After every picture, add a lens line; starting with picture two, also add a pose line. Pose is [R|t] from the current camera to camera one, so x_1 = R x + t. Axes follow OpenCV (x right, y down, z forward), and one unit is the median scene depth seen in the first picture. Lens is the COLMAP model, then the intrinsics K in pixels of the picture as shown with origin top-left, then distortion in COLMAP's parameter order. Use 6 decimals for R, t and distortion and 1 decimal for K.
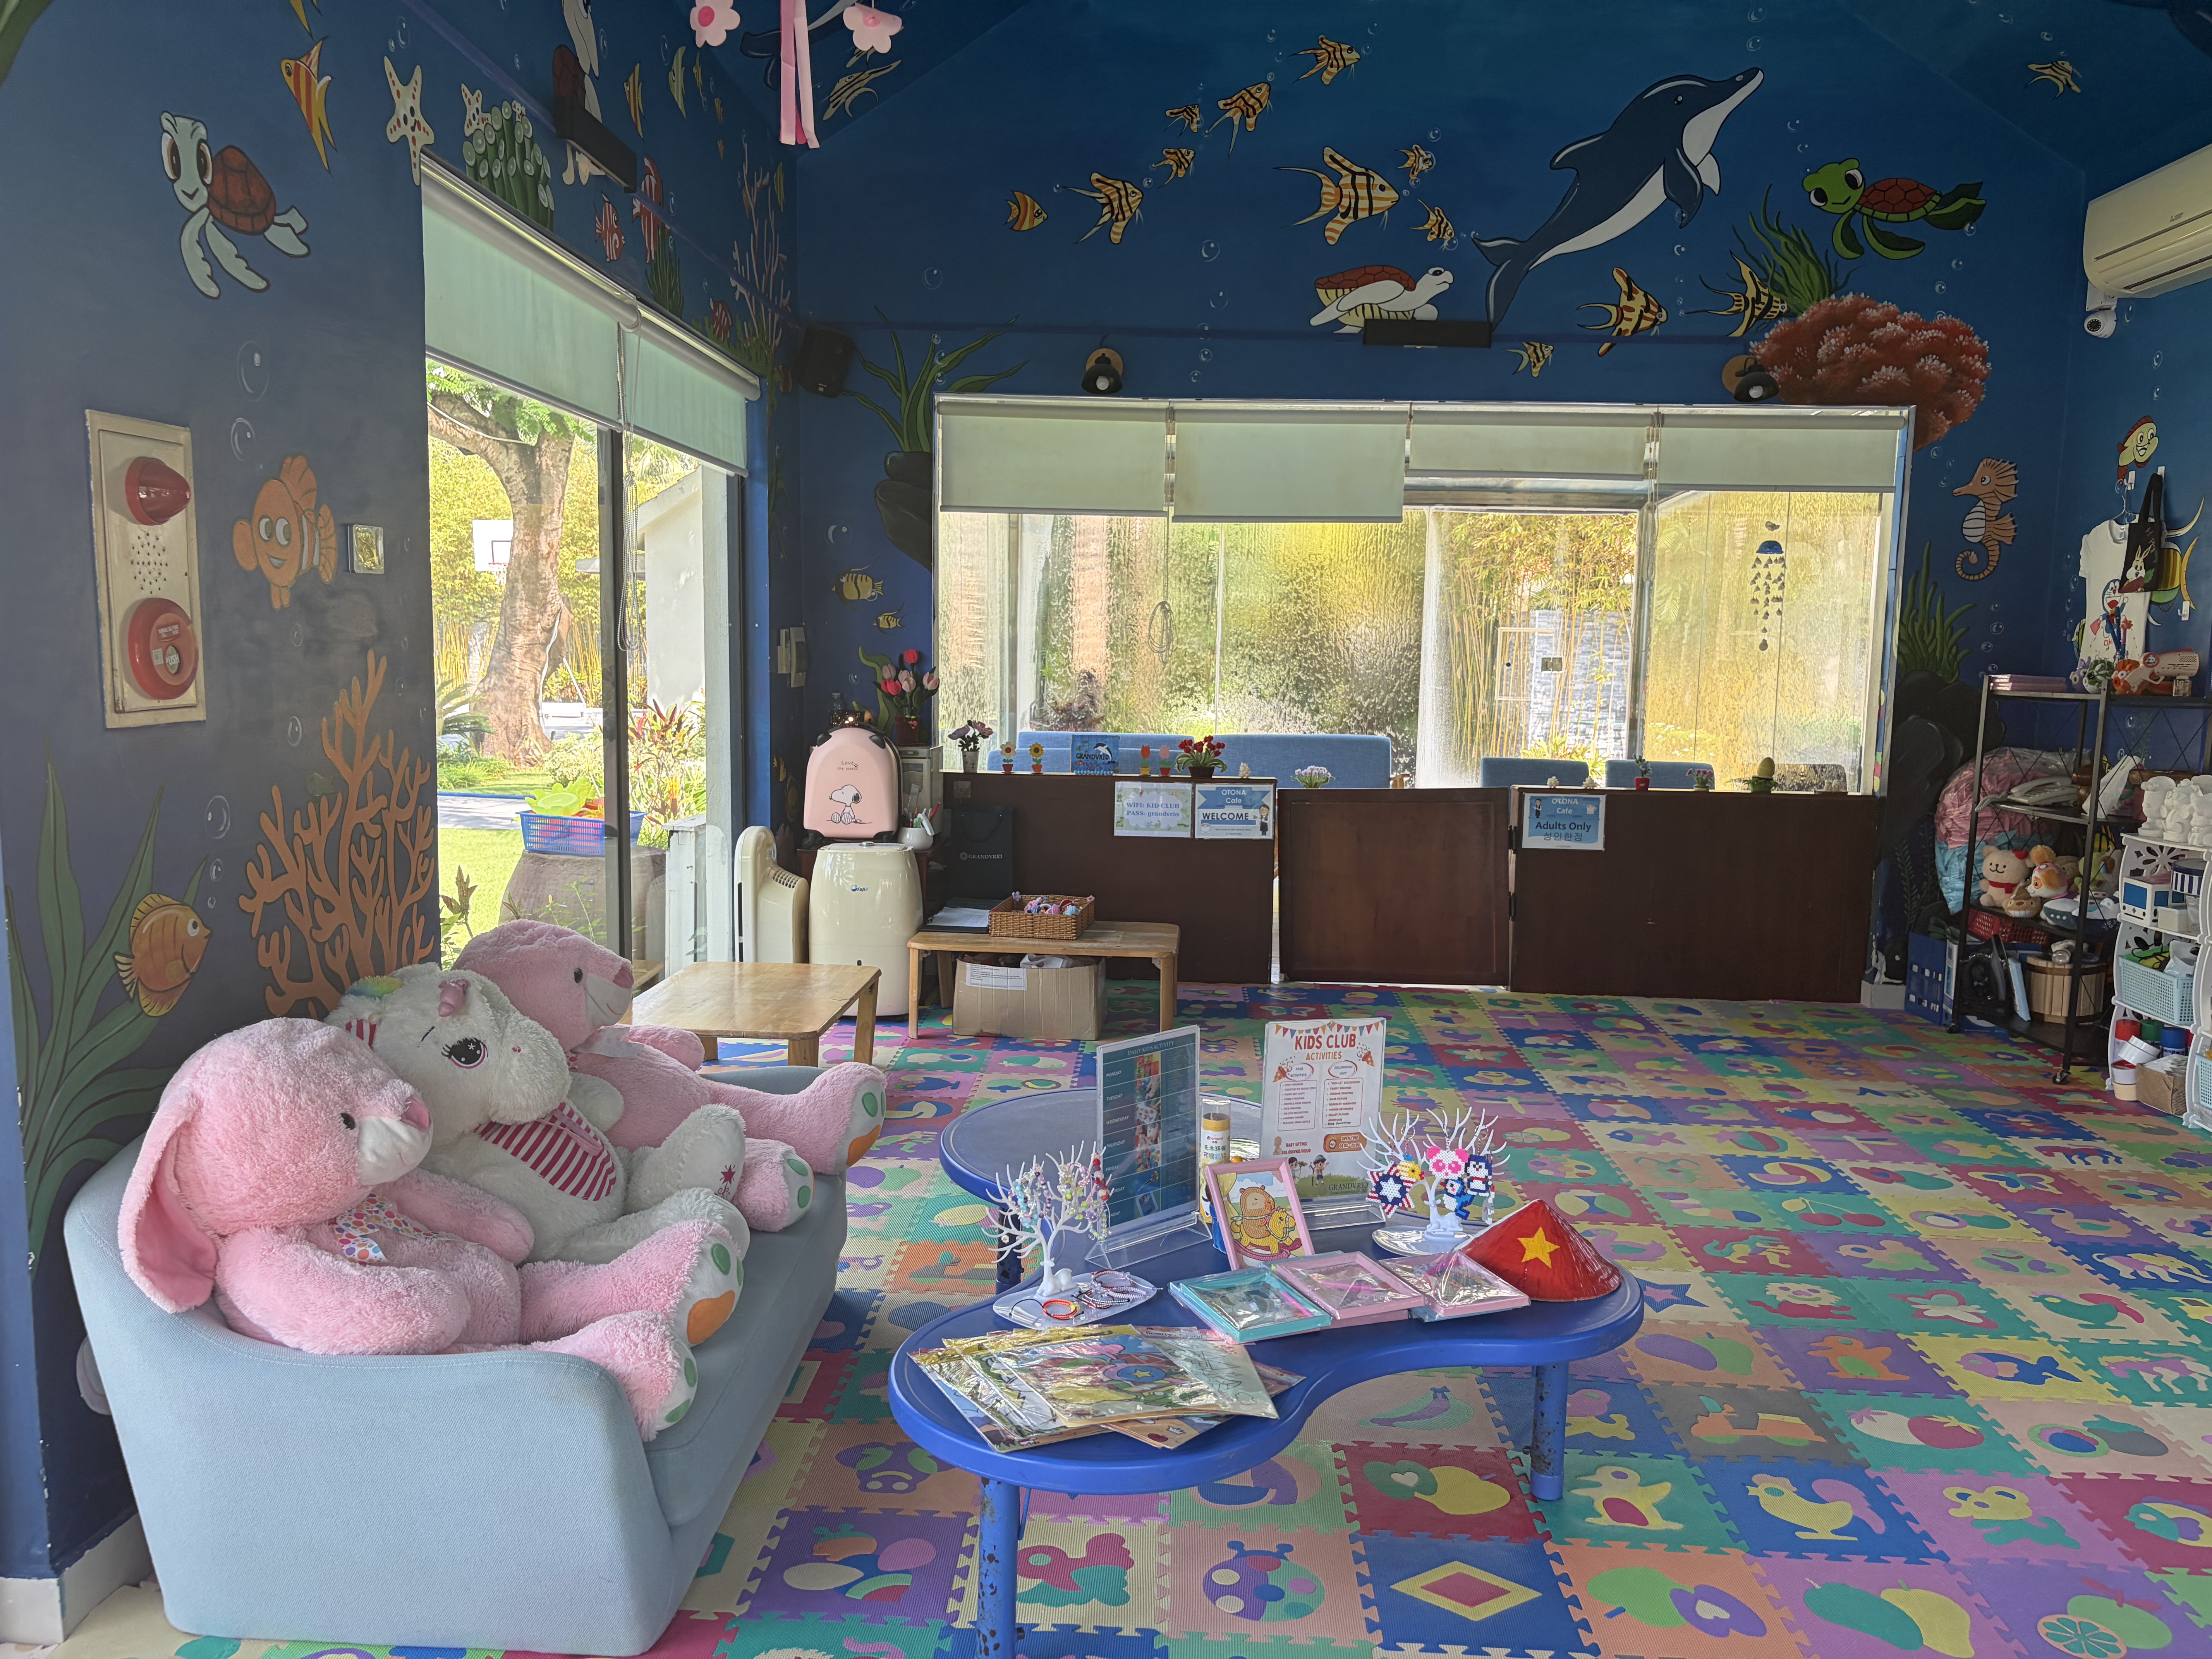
lens RADIAL K [[1685.3, 0, 1093.3], [0, 1685.3, 839.8], [0, 0, 1]] dist [0.022681, -0.016572]
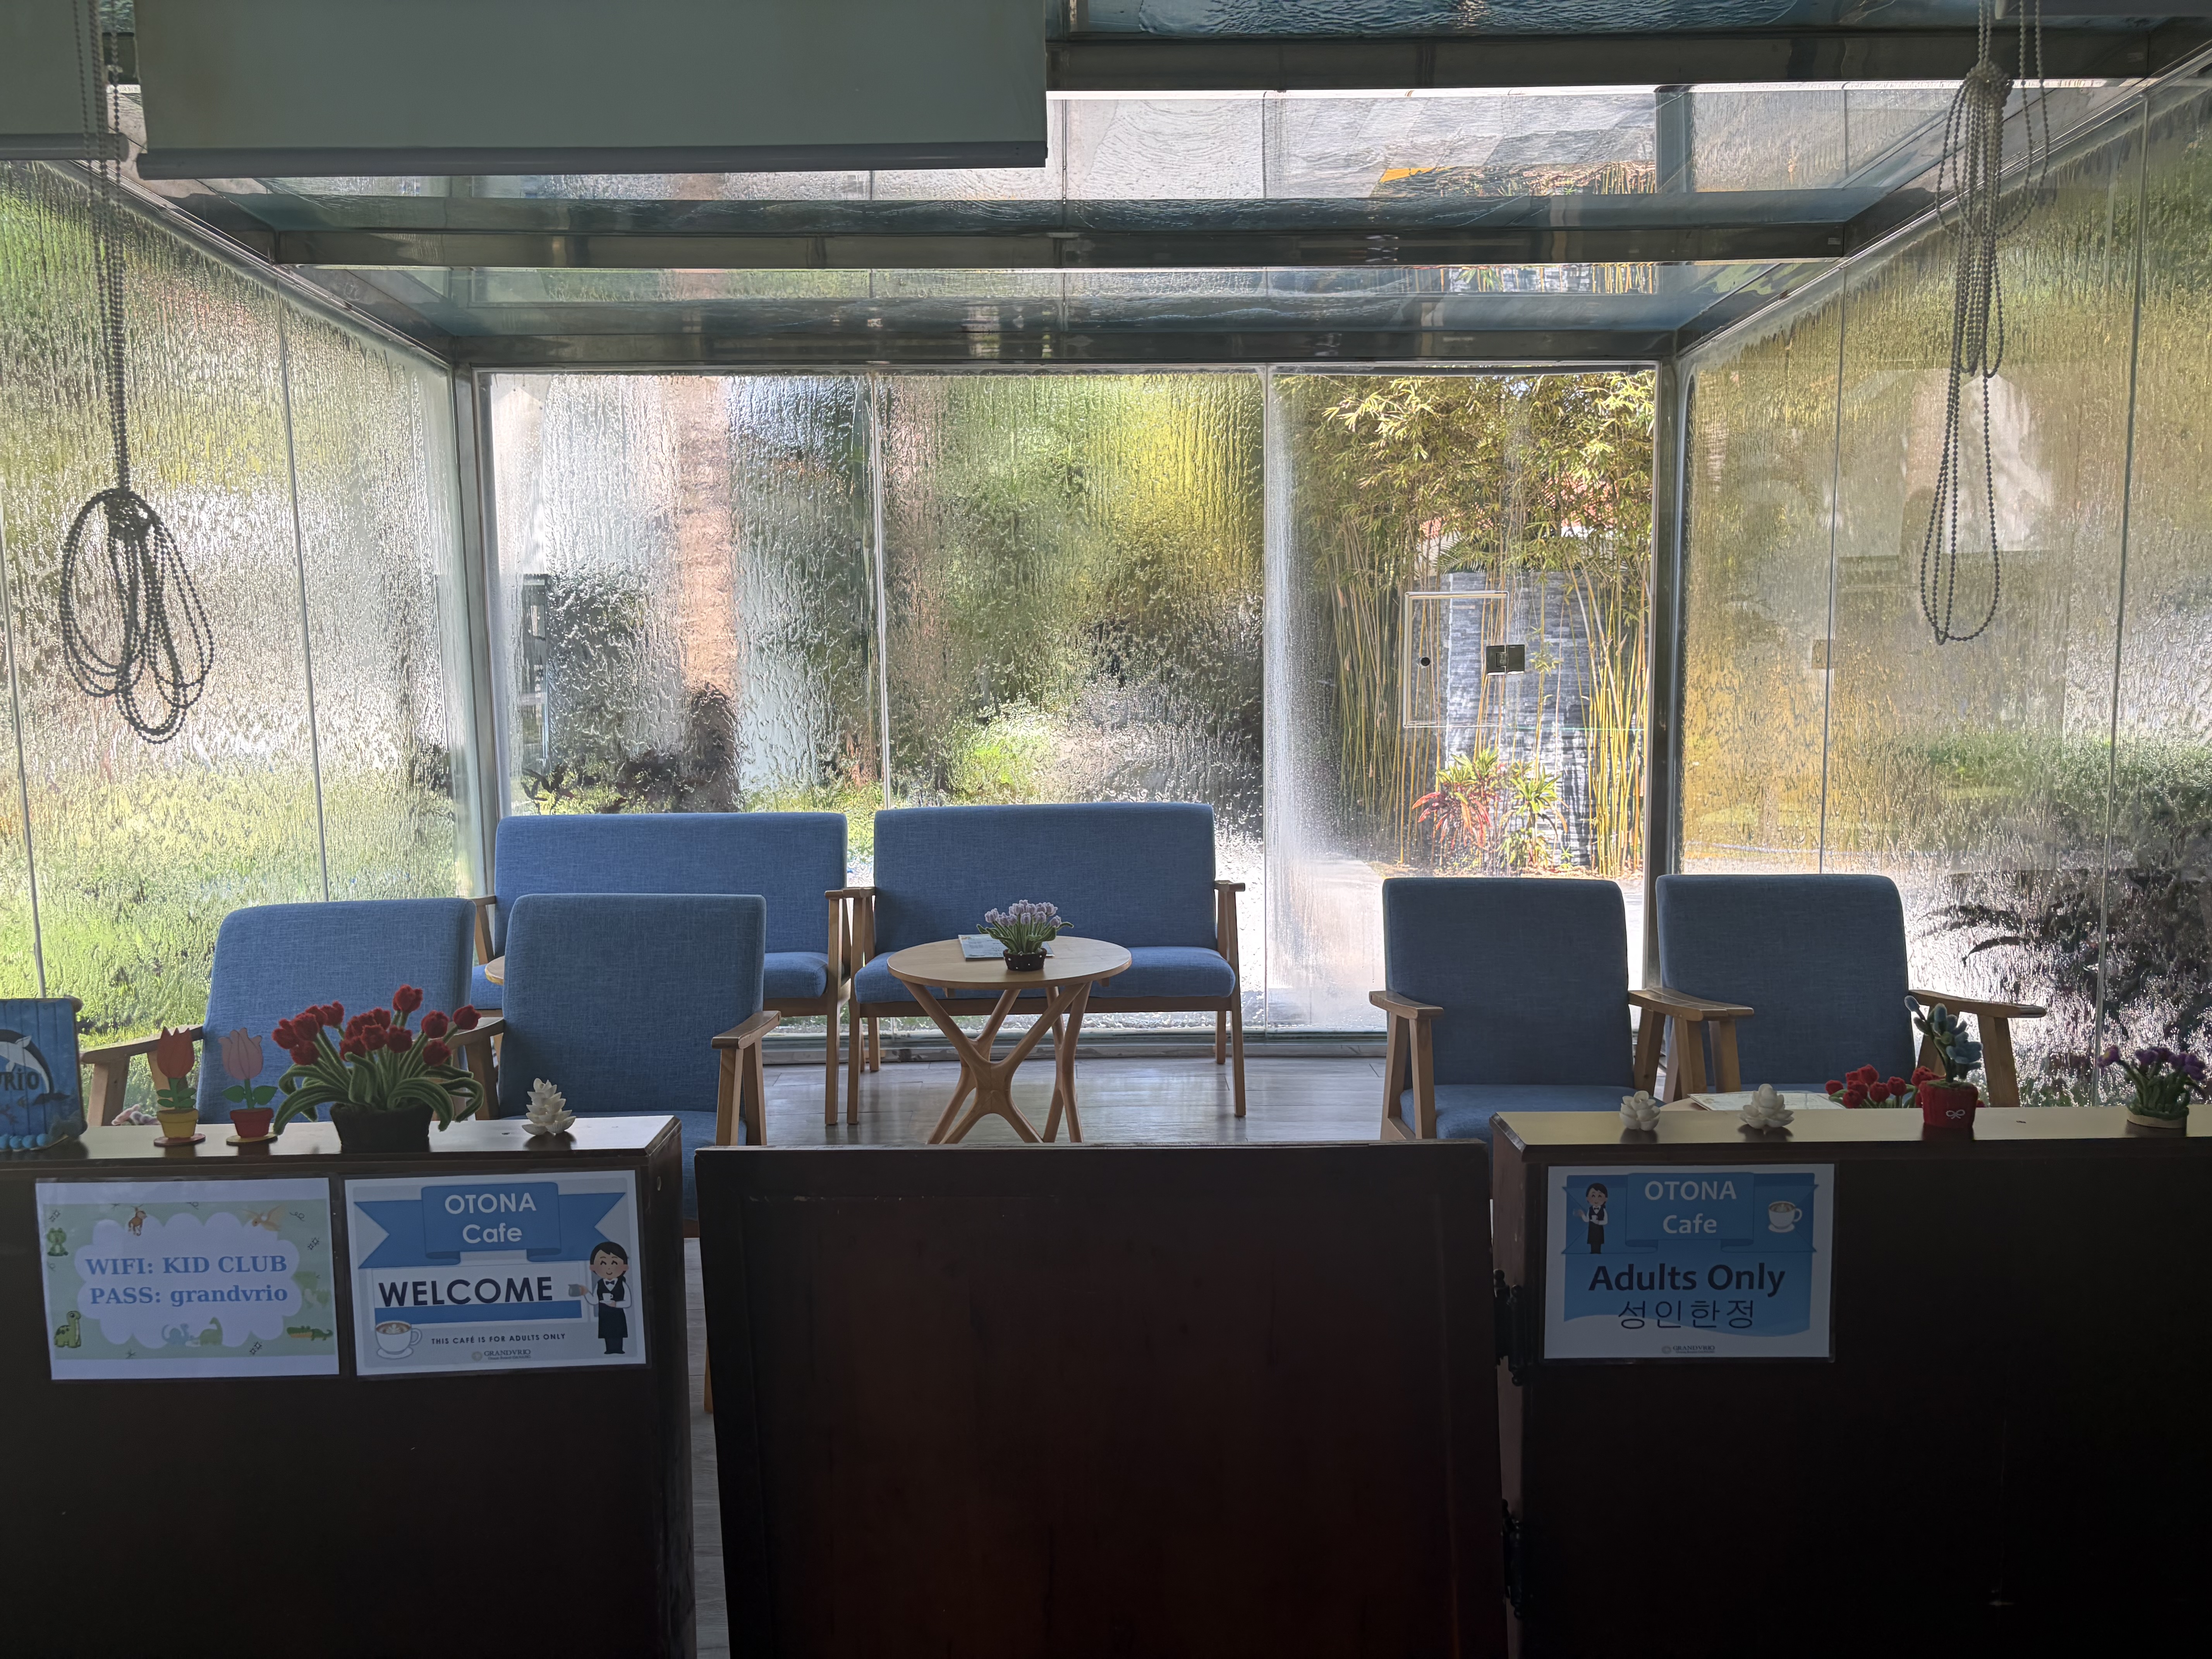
lens RADIAL K [[1685.3, 0, 1114.7], [0, 1685.3, 824.7], [0, 0, 1]] dist [0.022681, -0.016572]
pose [[0.996992, -0.037298, 0.067933, 0.166571], [0.037386, 0.999301, -0.000019, -0.084977], [-0.067885, 0.002559, 0.997690, 0.720362]]
